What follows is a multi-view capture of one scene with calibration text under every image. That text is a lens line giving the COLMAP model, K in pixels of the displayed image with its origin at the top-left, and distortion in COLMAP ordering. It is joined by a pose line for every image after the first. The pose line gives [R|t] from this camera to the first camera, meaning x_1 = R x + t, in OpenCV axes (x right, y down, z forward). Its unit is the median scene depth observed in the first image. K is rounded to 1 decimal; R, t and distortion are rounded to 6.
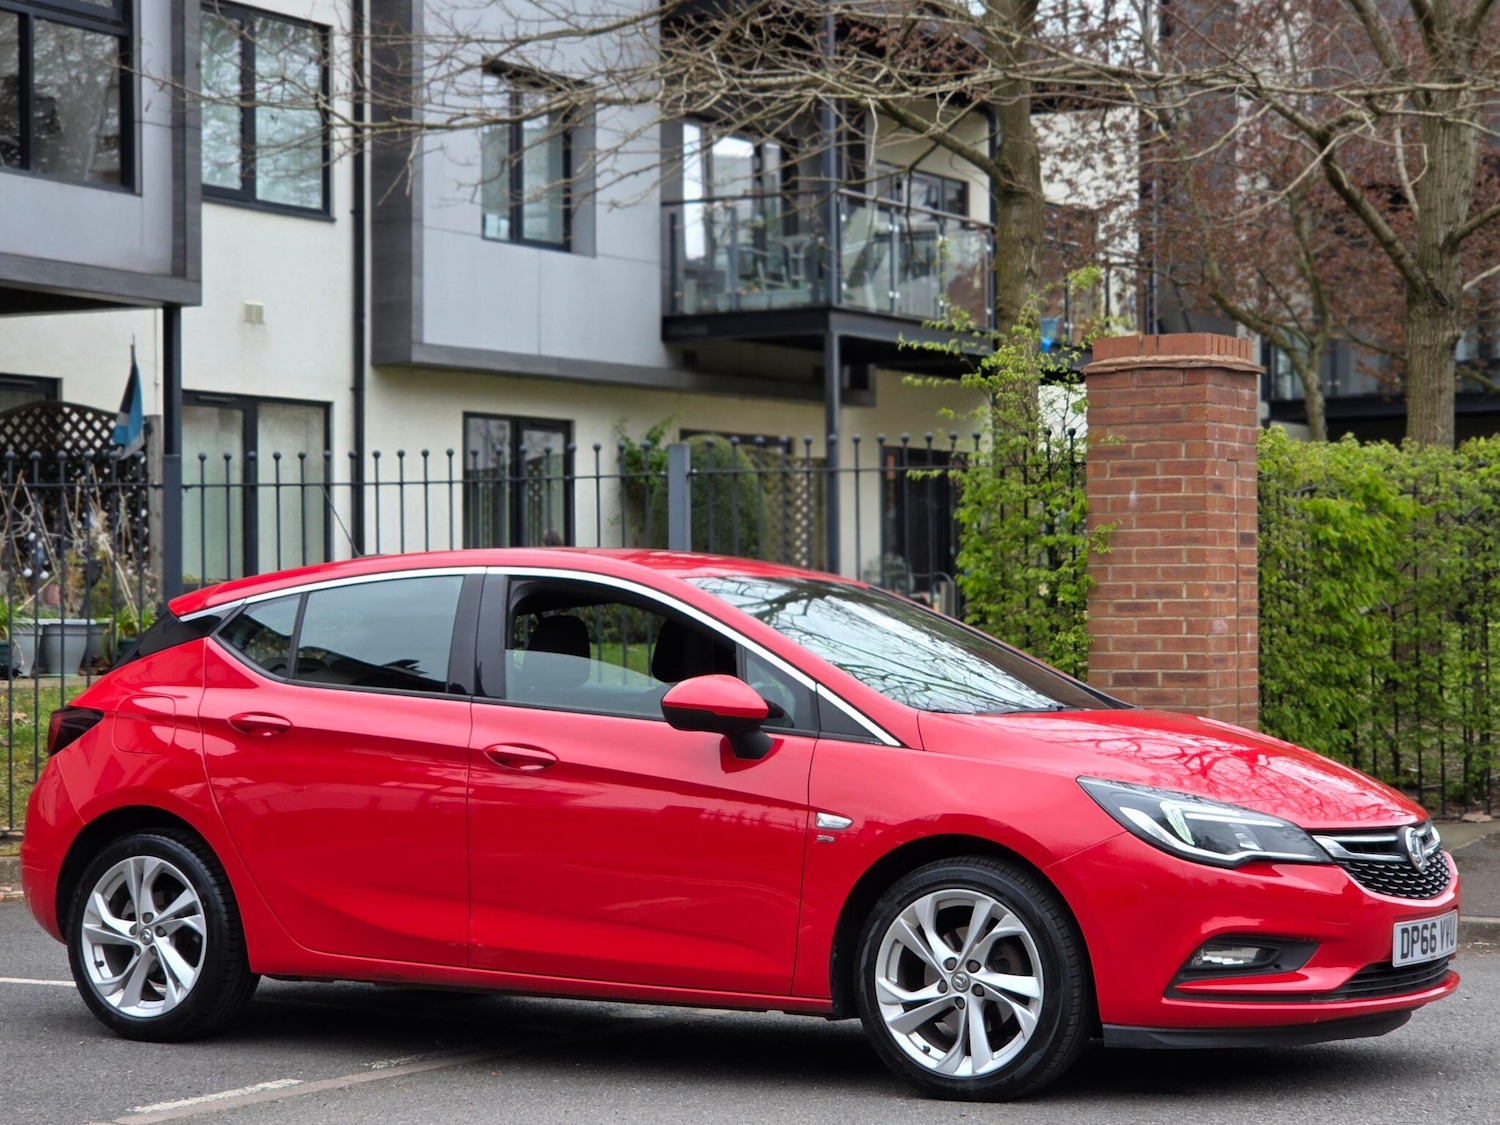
lens RADIAL K [[3217.3, 0, 750.0], [0, 3217.3, 562.5], [0, 0, 1]] dist [-0.385002, 5.555834]
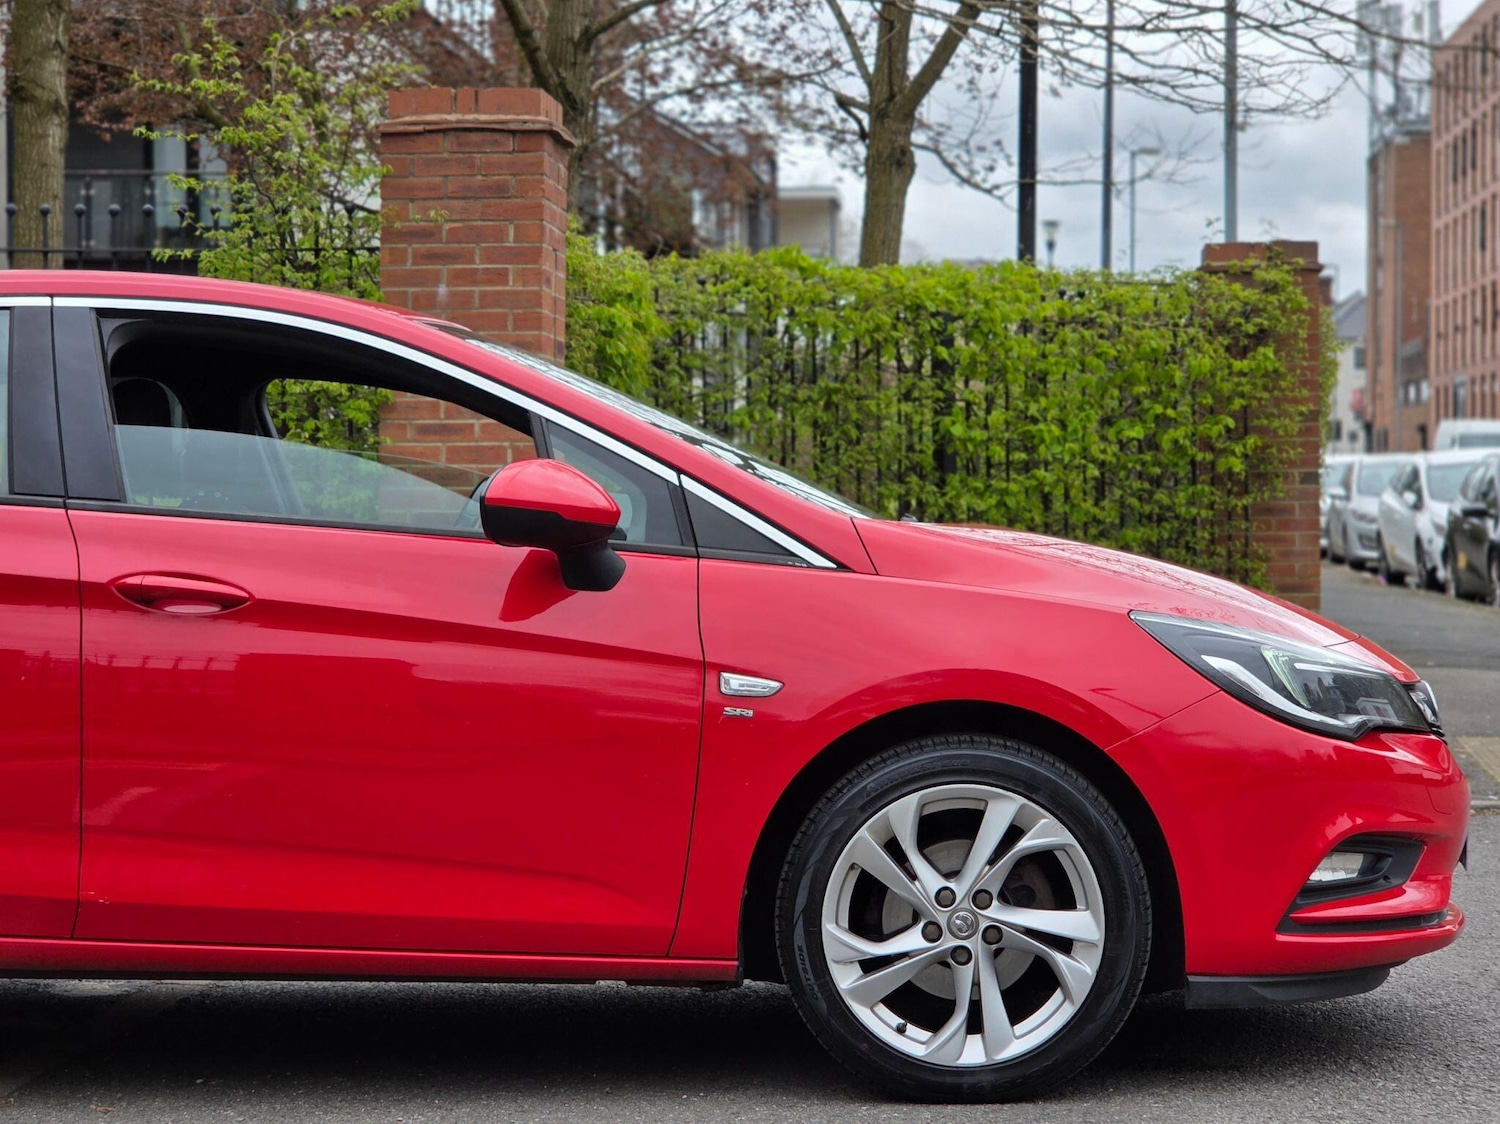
lens RADIAL K [[3174.7, 0, 726.8], [0, 3174.7, 555.9], [0, 0, 1]] dist [-0.299512, 3.671505]
pose [[0.900239, -0.000172, 0.435396, -0.159422], [-0.013001, 0.999543, 0.027278, 0.022980], [-0.435202, -0.030218, 0.899826, 0.264335]]
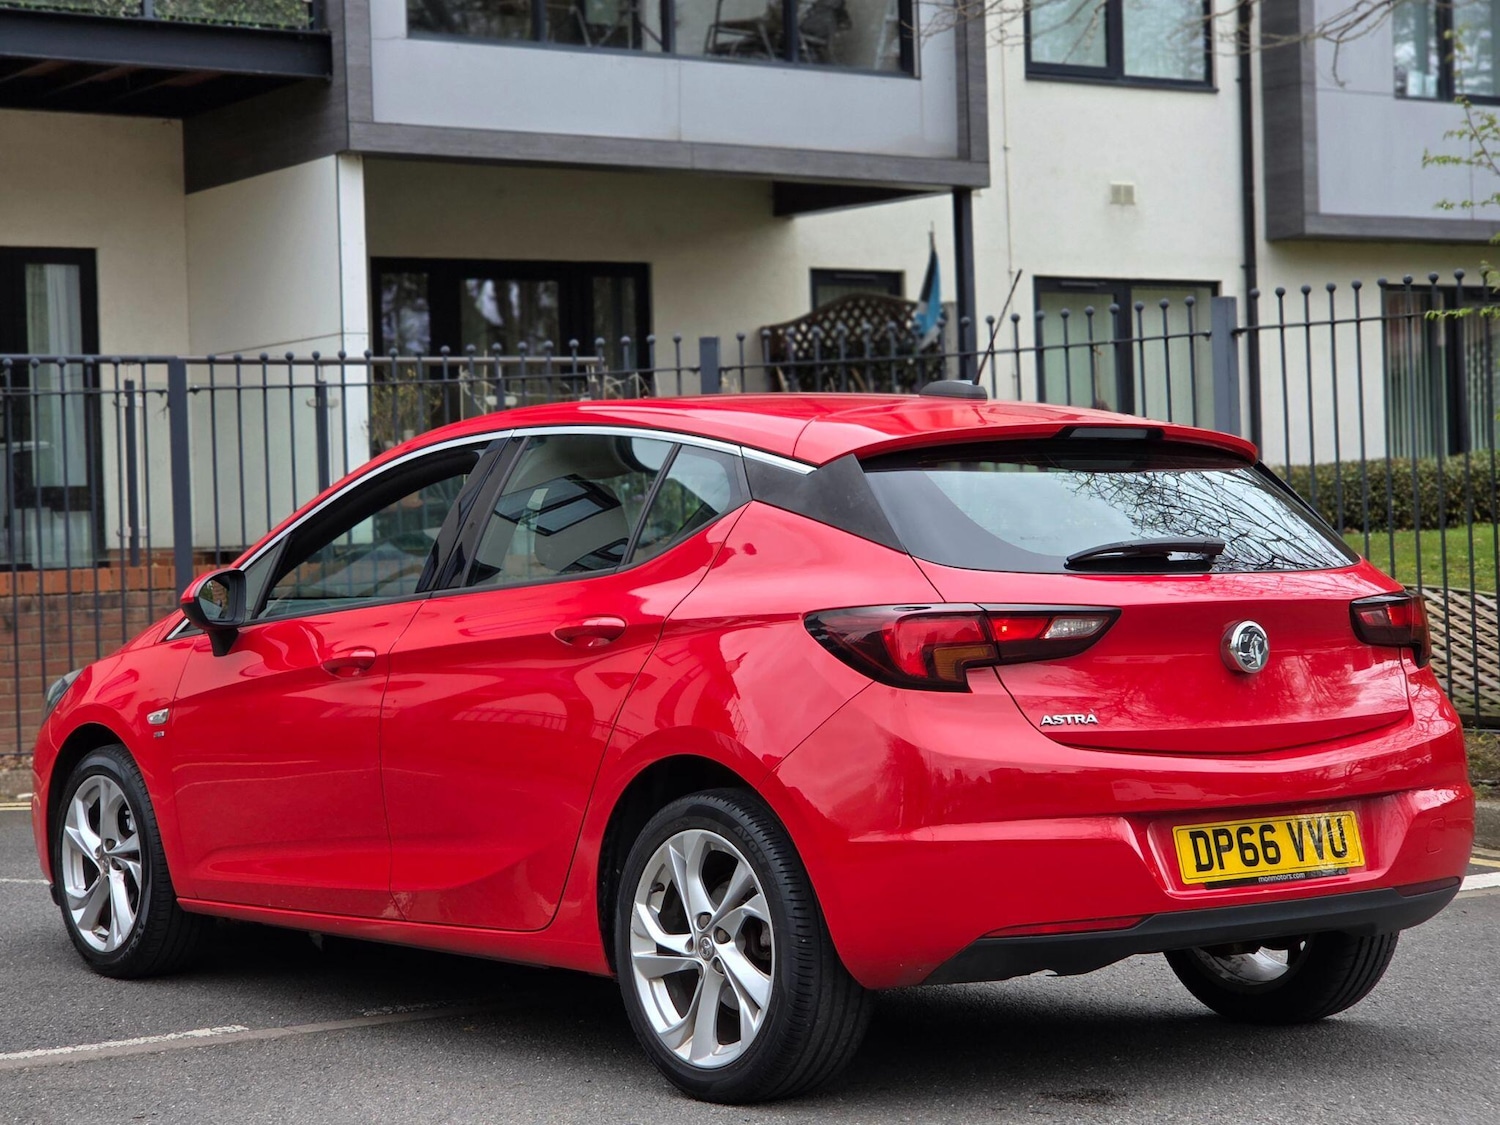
lens RADIAL K [[3056.3, 0, 695.3], [0, 3056.3, 561.7], [0, 0, 1]] dist [-0.337366, 4.711757]
pose [[0.905762, -0.019305, -0.423347, 0.215905], [0.033306, 0.999115, 0.025699, 0.010452], [0.422476, -0.037377, 0.905603, 0.194729]]
